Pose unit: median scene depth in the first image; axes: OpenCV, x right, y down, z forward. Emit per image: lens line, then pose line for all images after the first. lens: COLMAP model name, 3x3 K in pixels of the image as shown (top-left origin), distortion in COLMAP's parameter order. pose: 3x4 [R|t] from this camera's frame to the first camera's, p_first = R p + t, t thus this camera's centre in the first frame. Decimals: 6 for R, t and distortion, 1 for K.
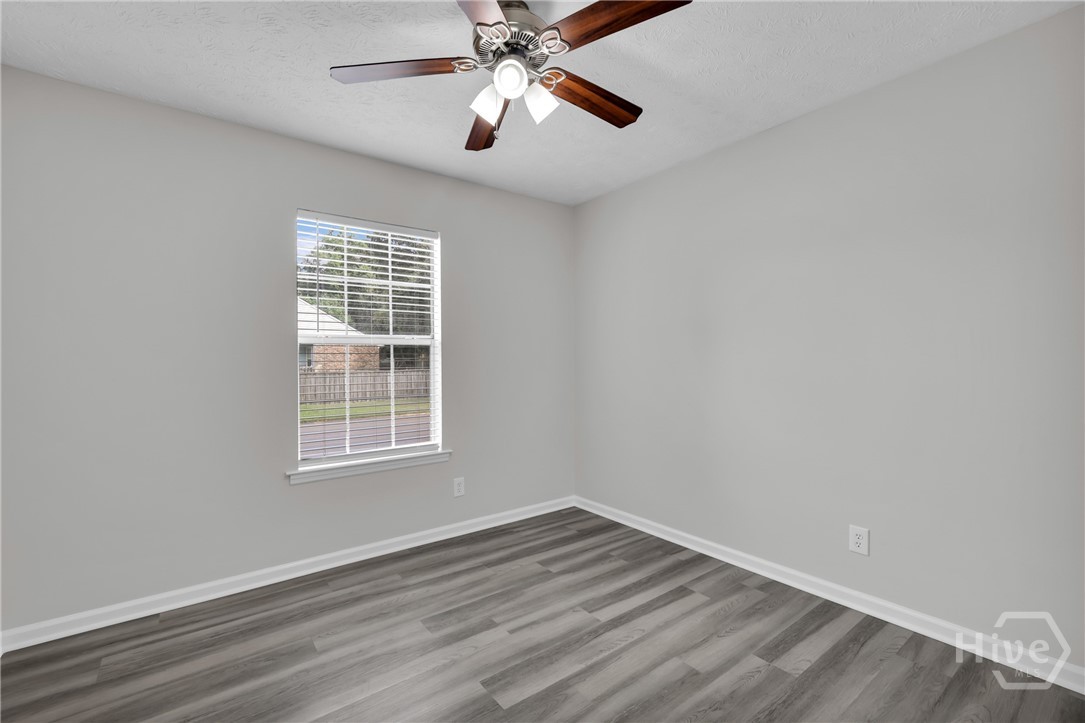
lens RADIAL K [[474.1, 0, 542.6], [0, 474.1, 359.1], [0, 0, 1]] dist [0.004382, 0.000514]
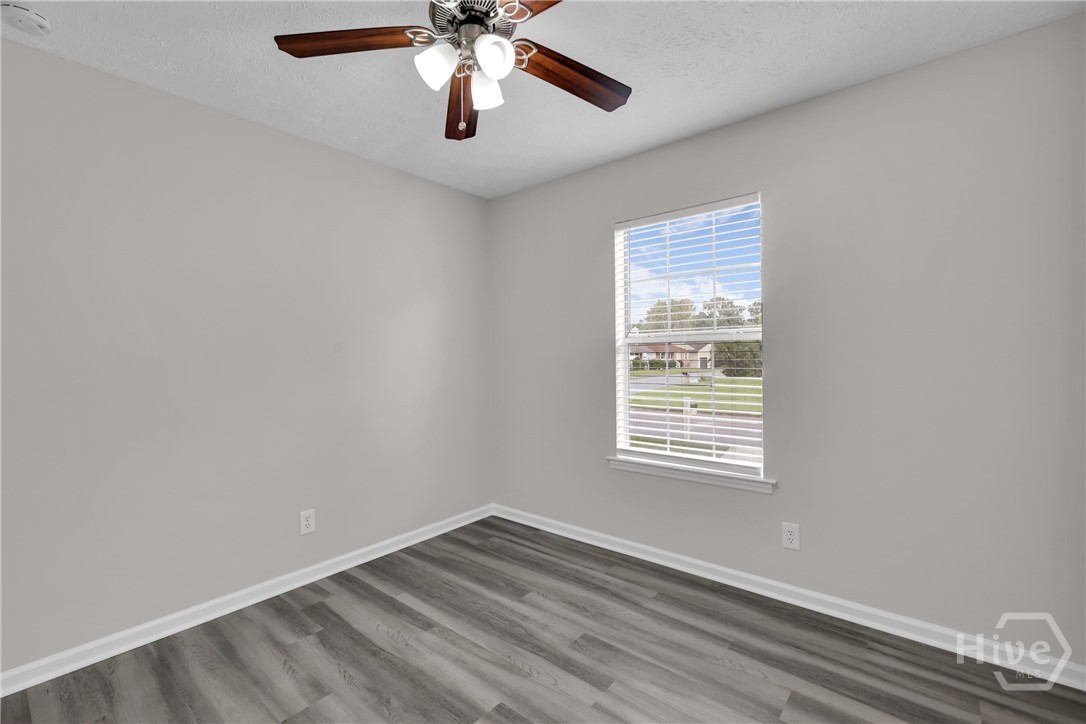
lens RADIAL K [[475.9, 0, 545.8], [0, 475.9, 358.1], [0, 0, 1]] dist [0.003330, 0.000618]
pose [[0.224411, 0.009149, -0.974452, 0.591143], [0.009043, 0.999893, 0.011471, -0.015610], [0.974453, -0.011386, 0.224304, 0.640040]]
